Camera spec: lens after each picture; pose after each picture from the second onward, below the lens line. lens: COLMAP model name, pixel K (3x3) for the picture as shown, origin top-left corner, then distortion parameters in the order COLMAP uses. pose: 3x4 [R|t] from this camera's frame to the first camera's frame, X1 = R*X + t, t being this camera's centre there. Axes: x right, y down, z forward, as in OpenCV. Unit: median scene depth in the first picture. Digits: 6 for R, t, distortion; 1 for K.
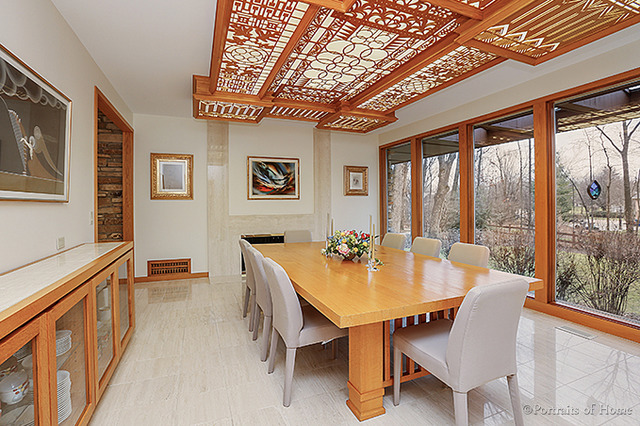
lens RADIAL K [[301.3, 0, 320.8], [0, 301.3, 209.6], [0, 0, 1]] dist [0.001045, 0.000452]
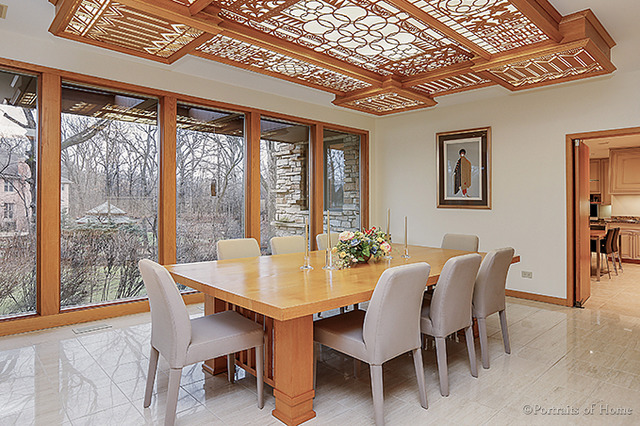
lens RADIAL K [[389.9, 0, 320.4], [0, 389.9, 208.7], [0, 0, 1]] dist [0.004284, 0.001366]
pose [[-0.336796, -0.022688, 0.941304, -0.971849], [0.008699, 0.999592, 0.027205, -0.022474], [-0.941537, 0.017351, -0.336461, 1.551091]]
